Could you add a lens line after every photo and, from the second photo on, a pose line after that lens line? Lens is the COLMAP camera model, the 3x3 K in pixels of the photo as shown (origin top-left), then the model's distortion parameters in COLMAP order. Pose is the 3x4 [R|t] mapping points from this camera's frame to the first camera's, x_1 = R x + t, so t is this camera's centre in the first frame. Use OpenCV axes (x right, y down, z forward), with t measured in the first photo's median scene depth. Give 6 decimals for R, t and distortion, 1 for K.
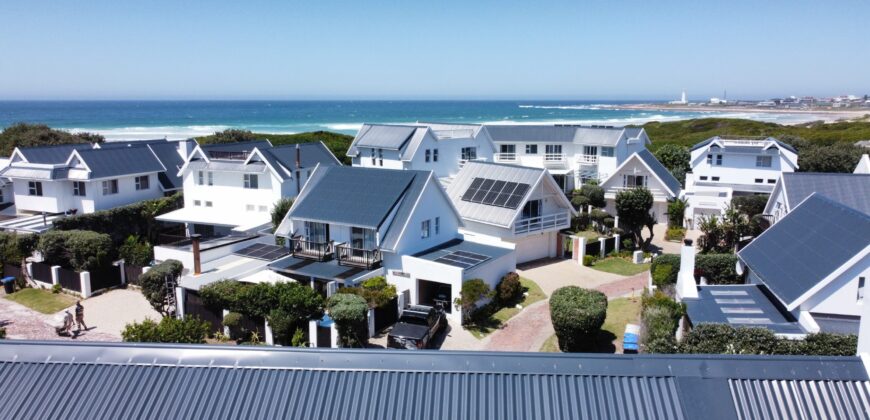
lens RADIAL K [[644.5, 0, 428.8], [0, 644.5, 204.4], [0, 0, 1]] dist [-0.005527, -0.006575]
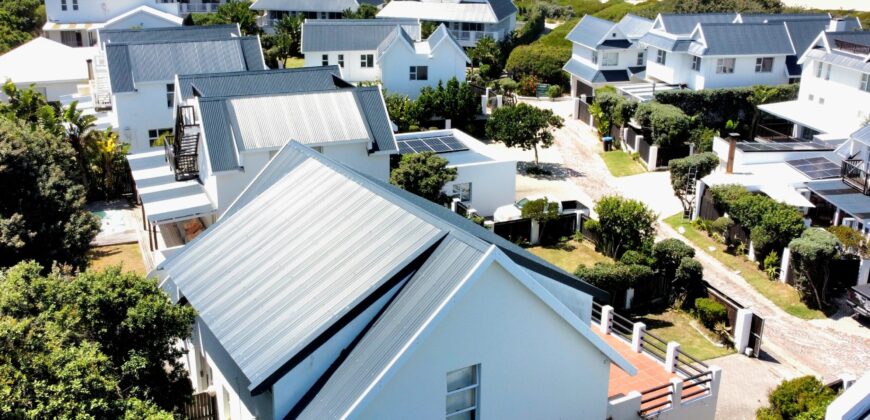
lens RADIAL K [[846.2, 0, 411.3], [0, 846.2, 207.6], [0, 0, 1]] dist [-0.000390, -0.000092]
pose [[0.550193, 0.271440, -0.789688, 0.303716], [-0.134648, 0.962156, 0.236910, -0.060959], [0.824110, -0.024016, 0.565920, -0.098652]]
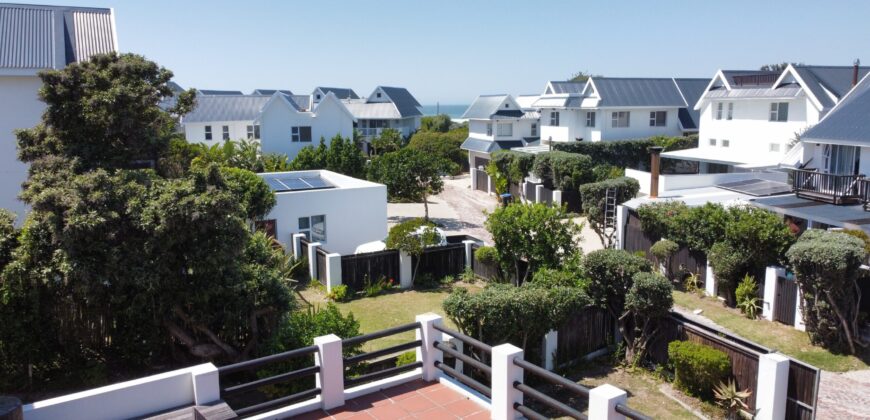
lens RADIAL K [[644.5, 0, 428.8], [0, 644.5, 204.4], [0, 0, 1]] dist [-0.005527, -0.006575]
pose [[0.634204, 0.113105, -0.764848, 0.052662], [-0.110961, 0.992316, 0.054735, 0.077026], [0.765162, 0.050155, 0.641882, 0.209445]]
